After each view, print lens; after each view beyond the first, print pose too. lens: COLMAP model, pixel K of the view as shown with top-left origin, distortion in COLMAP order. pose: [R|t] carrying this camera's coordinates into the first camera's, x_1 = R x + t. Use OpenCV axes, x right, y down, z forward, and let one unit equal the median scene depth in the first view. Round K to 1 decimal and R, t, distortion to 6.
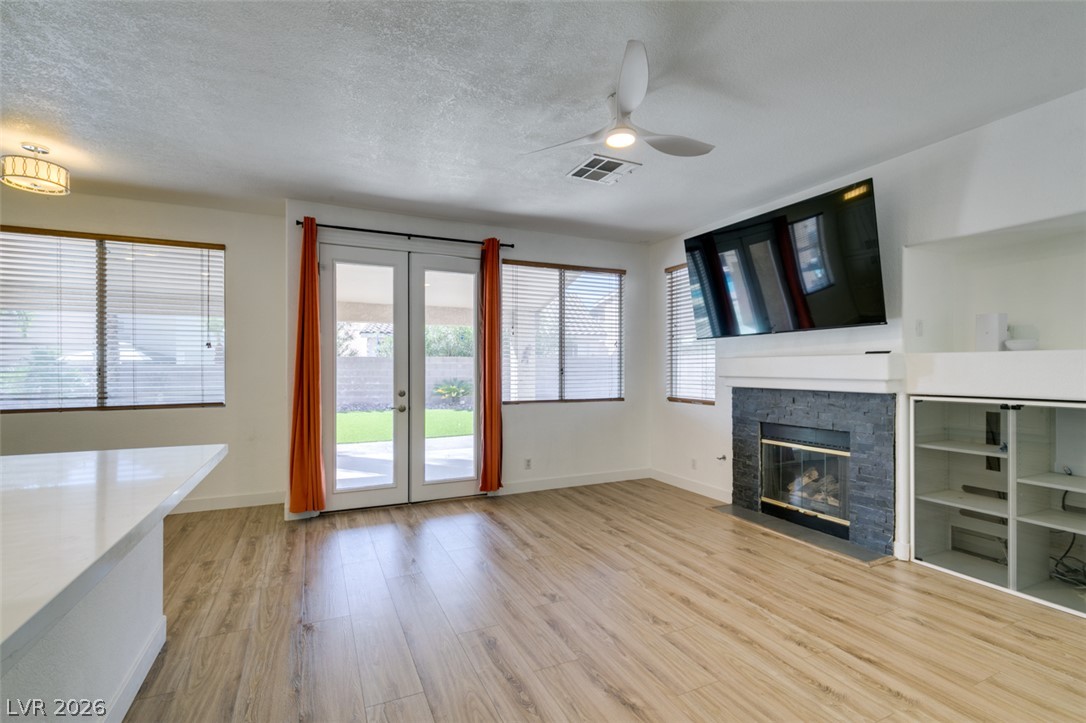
lens RADIAL K [[491.8, 0, 544.2], [0, 491.8, 370.1], [0, 0, 1]] dist [0.004160, -0.000363]
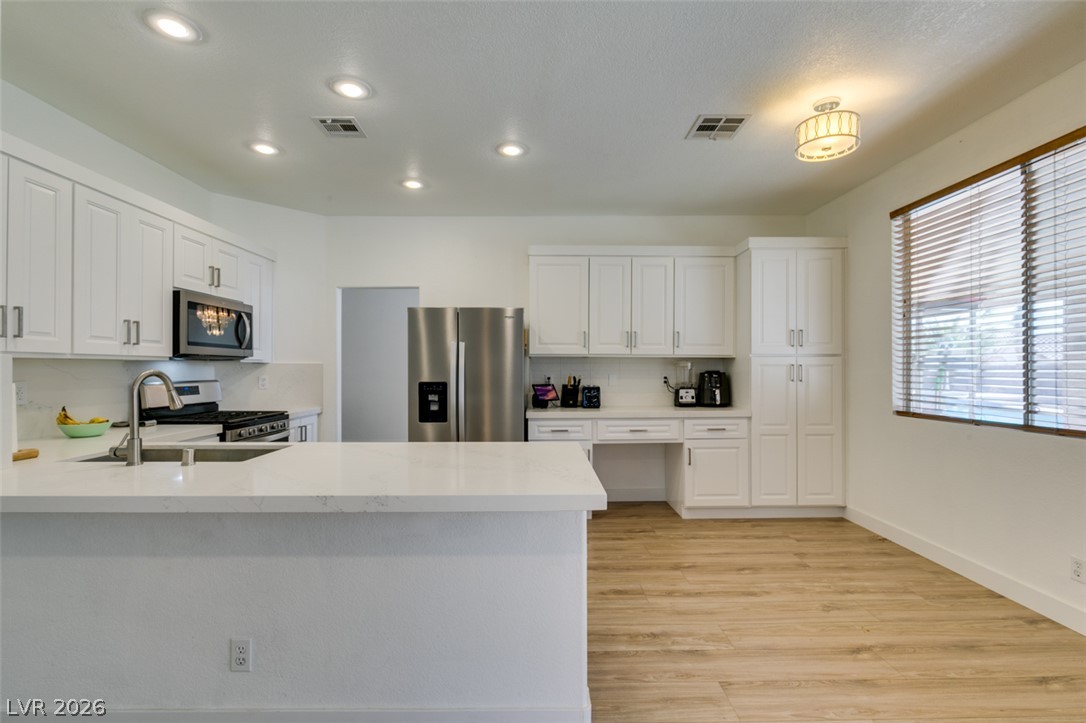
lens RADIAL K [[491.3, 0, 541.2], [0, 491.3, 365.2], [0, 0, 1]] dist [-0.000214, -0.001377]
pose [[-0.421012, -0.005546, -0.907038, -0.049953], [-0.000554, 0.999983, -0.005857, 0.001102], [0.907055, -0.001963, -0.421008, 0.697102]]
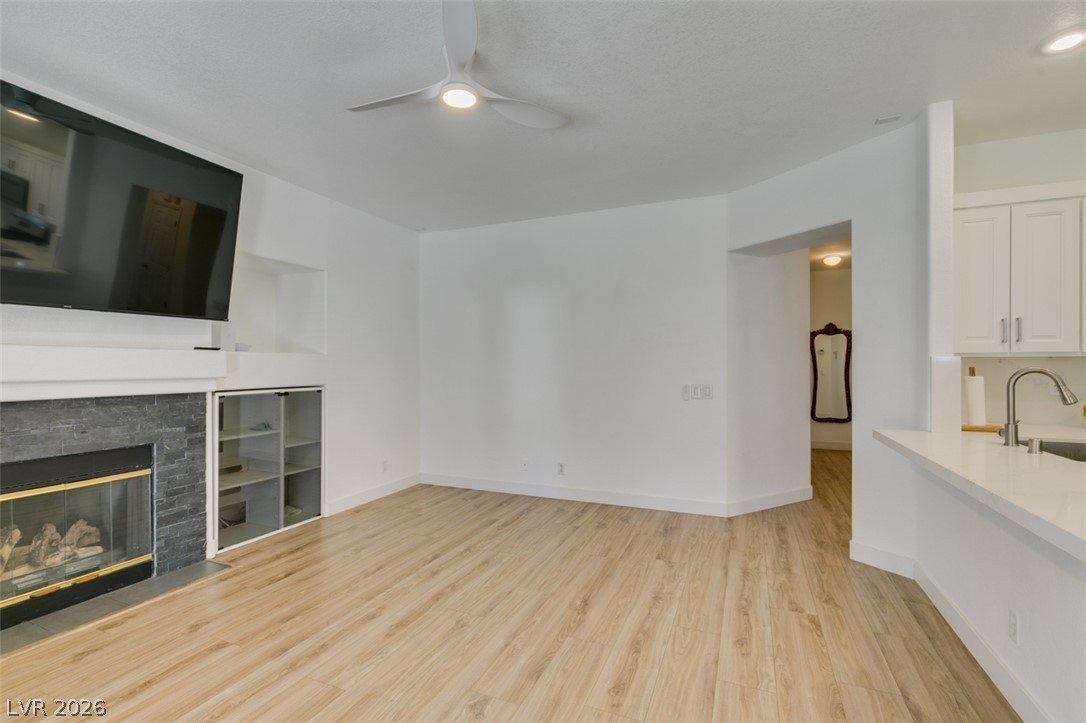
lens RADIAL K [[485.9, 0, 541.9], [0, 485.9, 365.3], [0, 0, 1]] dist [0.002360, -0.000043]
pose [[-0.663043, 0.001808, 0.748579, -0.359344], [0.004418, 0.999989, 0.001497, -0.002228], [-0.748568, 0.004300, -0.663044, 0.914859]]
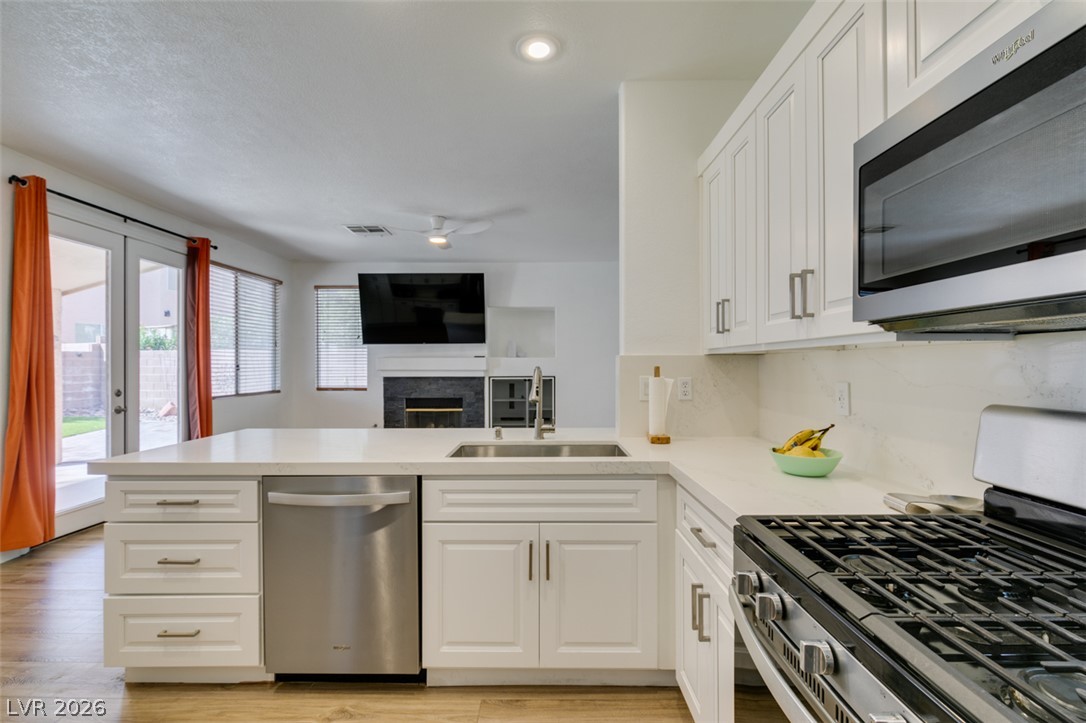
lens RADIAL K [[485.6, 0, 541.8], [0, 485.6, 364.8], [0, 0, 1]] dist [-0.001409, -0.000383]
pose [[0.433238, -0.001387, 0.901278, -0.820670], [0.005160, 0.999986, -0.000942, 0.000955], [-0.901265, 0.005059, 0.433239, -0.081293]]
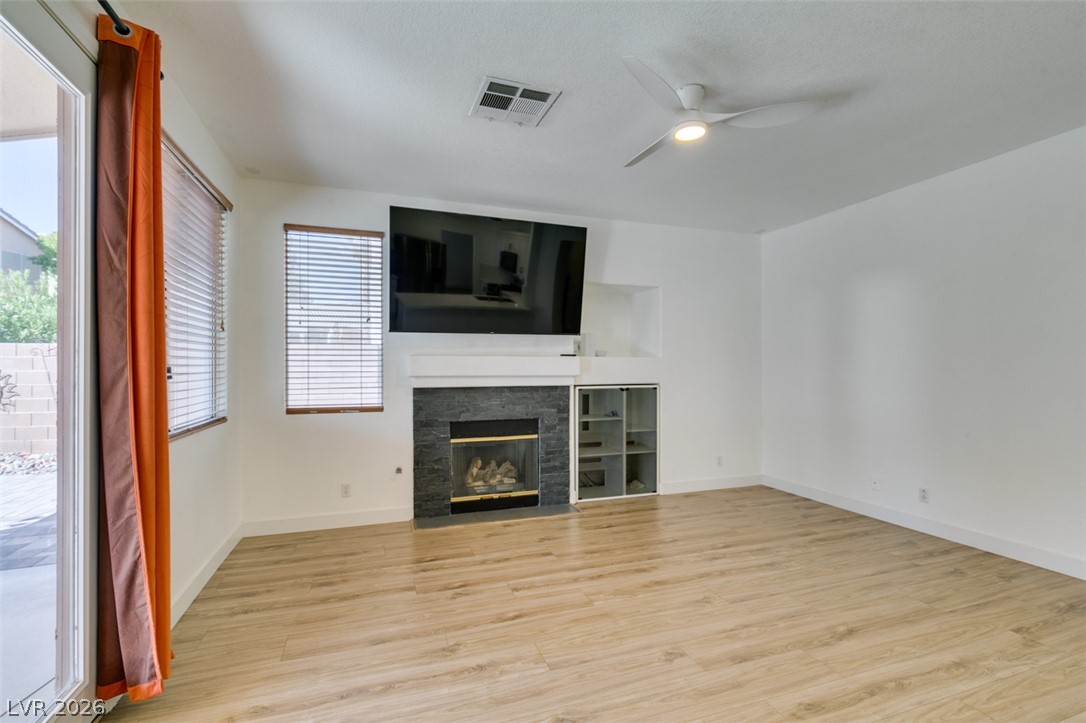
lens RADIAL K [[486.9, 0, 542.4], [0, 486.9, 366.4], [0, 0, 1]] dist [0.001935, -0.000569]
pose [[0.102673, 0.002418, 0.994712, -0.524666], [0.004431, 0.999986, -0.002888, -0.001259], [-0.994705, 0.004704, 0.102661, 0.750892]]
